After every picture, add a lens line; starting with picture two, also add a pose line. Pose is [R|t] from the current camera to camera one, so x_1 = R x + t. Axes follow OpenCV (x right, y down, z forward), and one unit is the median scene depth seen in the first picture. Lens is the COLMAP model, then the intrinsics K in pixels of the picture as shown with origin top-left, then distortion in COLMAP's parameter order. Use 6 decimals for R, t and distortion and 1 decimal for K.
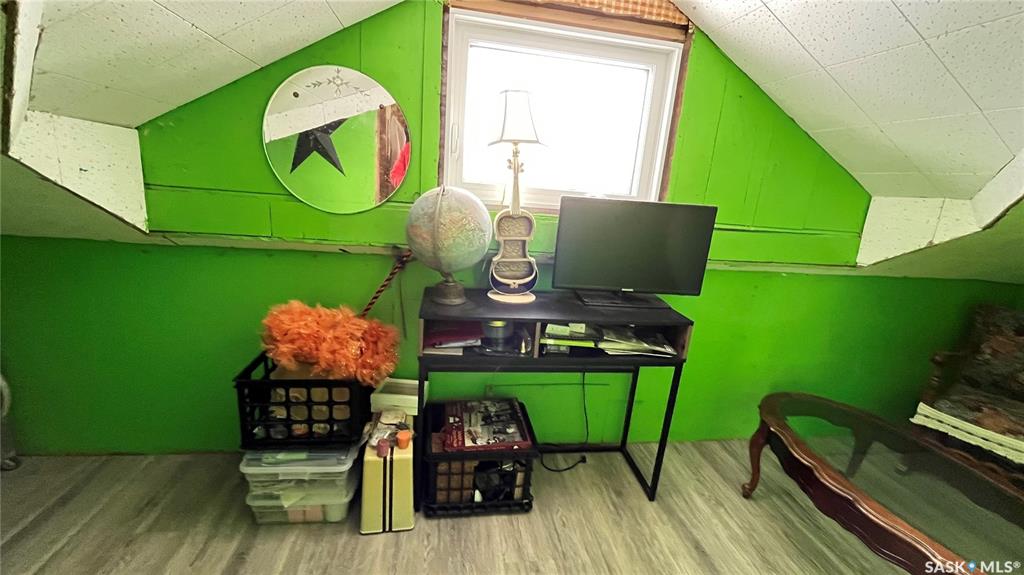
lens RADIAL K [[414.1, 0, 512.5], [0, 414.1, 287.1], [0, 0, 1]] dist [-0.002090, -0.000858]
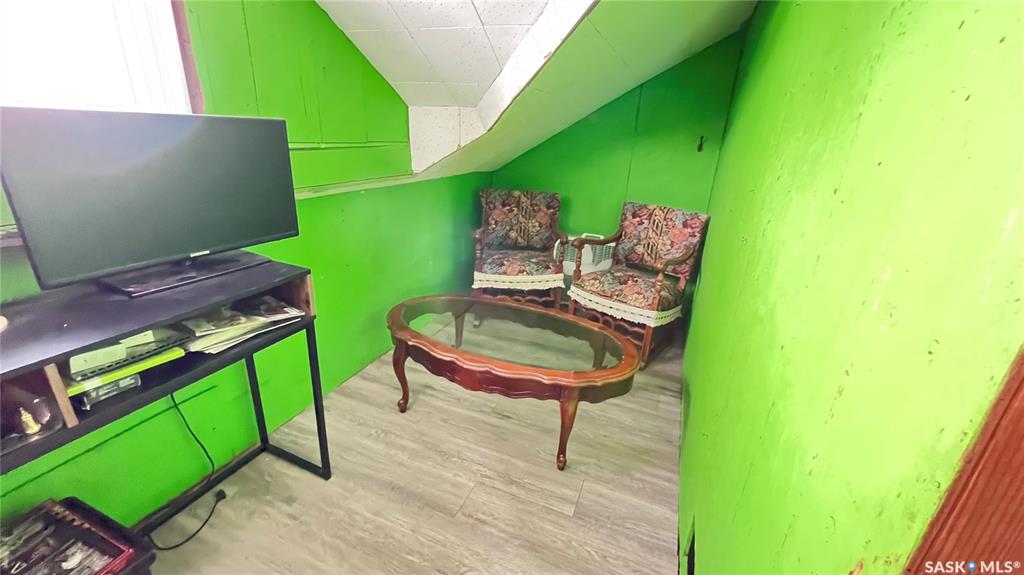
lens RADIAL K [[414.1, 0, 513.3], [0, 414.1, 287.7], [0, 0, 1]] dist [-0.002090, -0.000858]
pose [[0.515227, -0.346499, 0.783888, -0.006332], [0.200335, 0.937983, 0.282939, -0.029184], [-0.833311, 0.011262, 0.552690, 0.200950]]
